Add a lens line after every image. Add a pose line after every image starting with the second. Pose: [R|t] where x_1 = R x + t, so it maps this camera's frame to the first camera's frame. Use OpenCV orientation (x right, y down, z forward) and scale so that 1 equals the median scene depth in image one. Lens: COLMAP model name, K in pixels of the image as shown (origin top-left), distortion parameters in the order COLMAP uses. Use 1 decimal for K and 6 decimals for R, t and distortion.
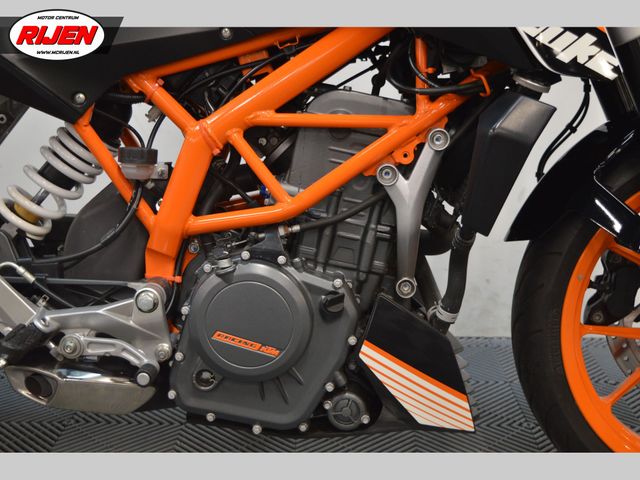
lens RADIAL K [[921.9, 0, 320.0], [0, 921.9, 240.0], [0, 0, 1]] dist [-0.036345, -0.068350]
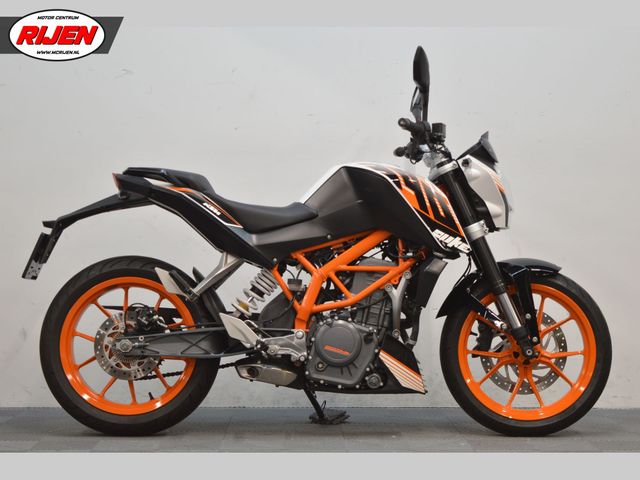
lens RADIAL K [[1451.6, 0, 320.0], [0, 1451.6, 240.0], [0, 0, 1]] dist [0.066944, 0.019870]
pose [[0.999112, 0.002832, 0.042043, -0.300985], [0.006583, 0.974999, -0.222112, 0.719979], [-0.041621, 0.222191, 0.974114, -3.103265]]
